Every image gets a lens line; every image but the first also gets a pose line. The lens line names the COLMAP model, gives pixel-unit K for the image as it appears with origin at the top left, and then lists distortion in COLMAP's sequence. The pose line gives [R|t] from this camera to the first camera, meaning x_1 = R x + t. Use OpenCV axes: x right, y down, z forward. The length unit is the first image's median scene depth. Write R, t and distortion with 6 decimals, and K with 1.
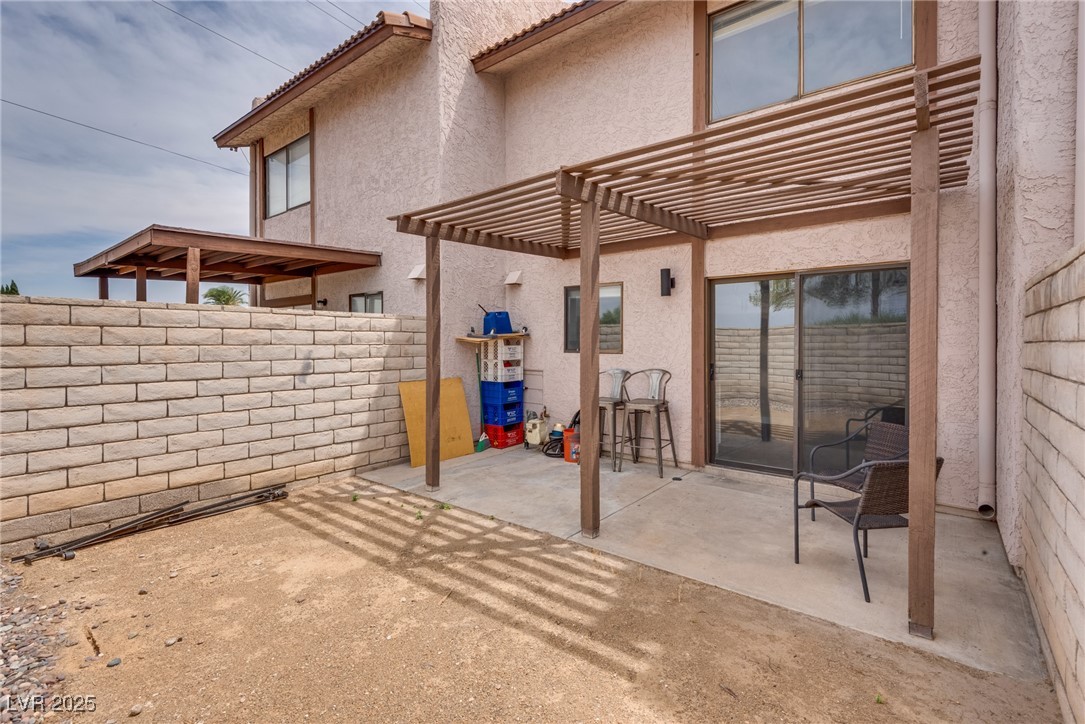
lens RADIAL K [[493.6, 0, 539.3], [0, 493.6, 359.8], [0, 0, 1]] dist [0.037780, -0.021032]
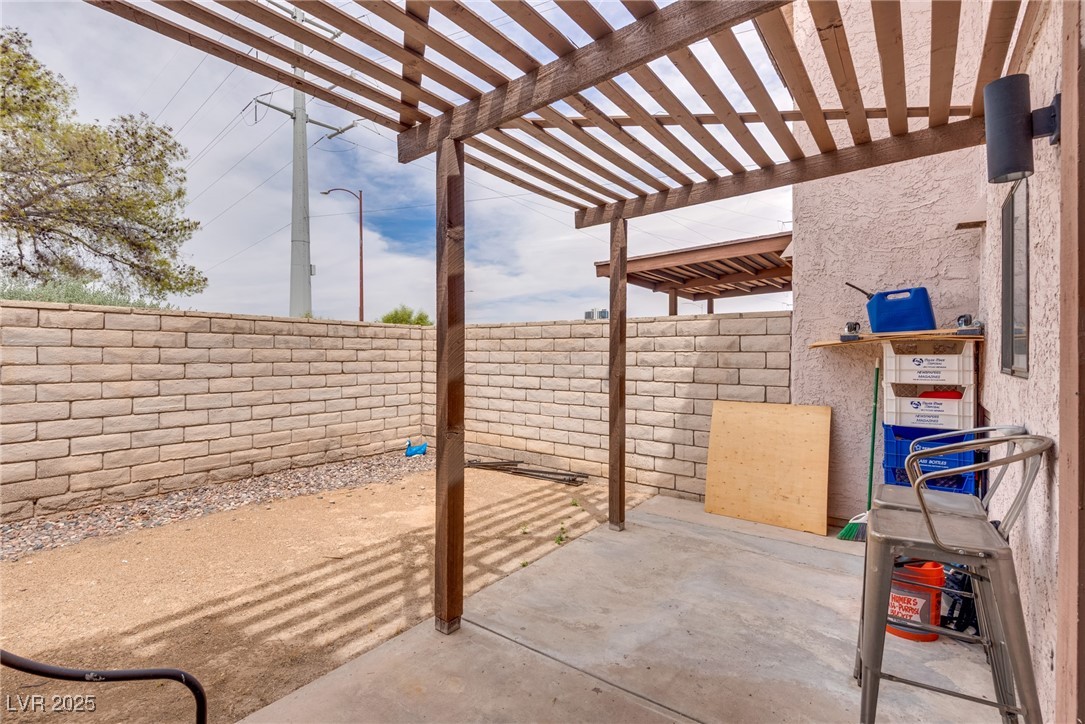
lens RADIAL K [[508.8, 0, 542.5], [0, 508.8, 362.0], [0, 0, 1]] dist [0.037686, -0.024286]
pose [[0.039467, 0.018642, -0.999047, 0.762506], [-0.039176, 0.999086, 0.017095, -0.026329], [0.998453, 0.038464, 0.040161, 1.027209]]
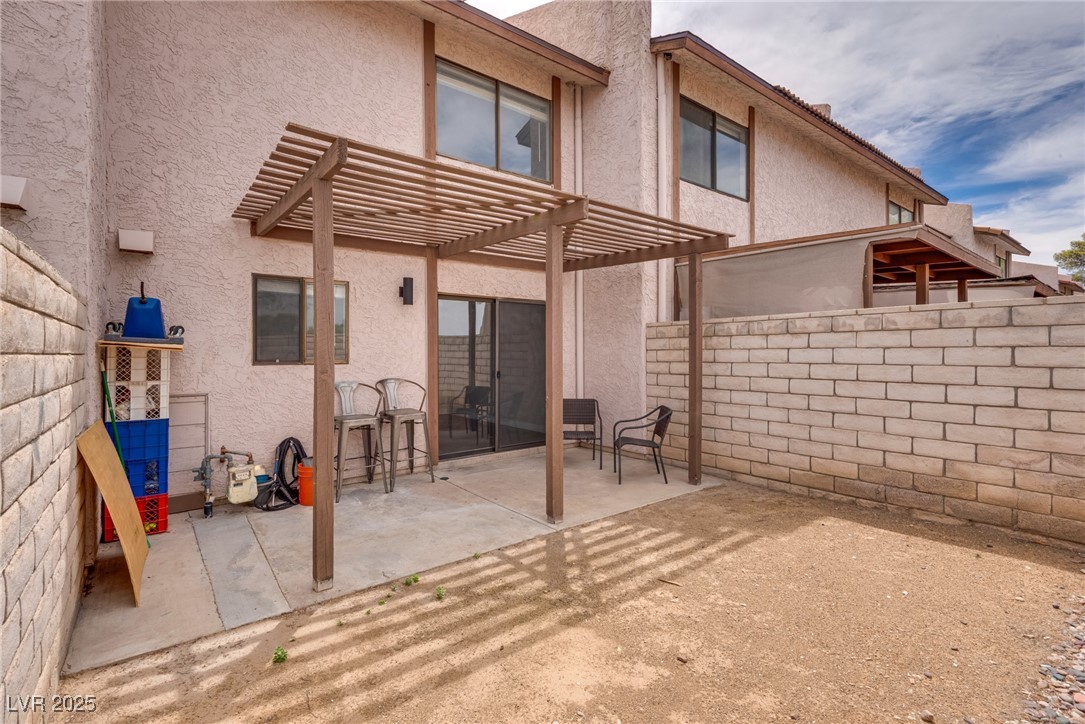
lens RADIAL K [[493.6, 0, 539.3], [0, 493.6, 359.8], [0, 0, 1]] dist [0.037780, -0.021032]
pose [[0.235158, -0.013982, 0.971857, -0.928718], [0.039170, 0.999221, 0.004898, -0.015978], [-0.971167, 0.036916, 0.235523, 0.715854]]
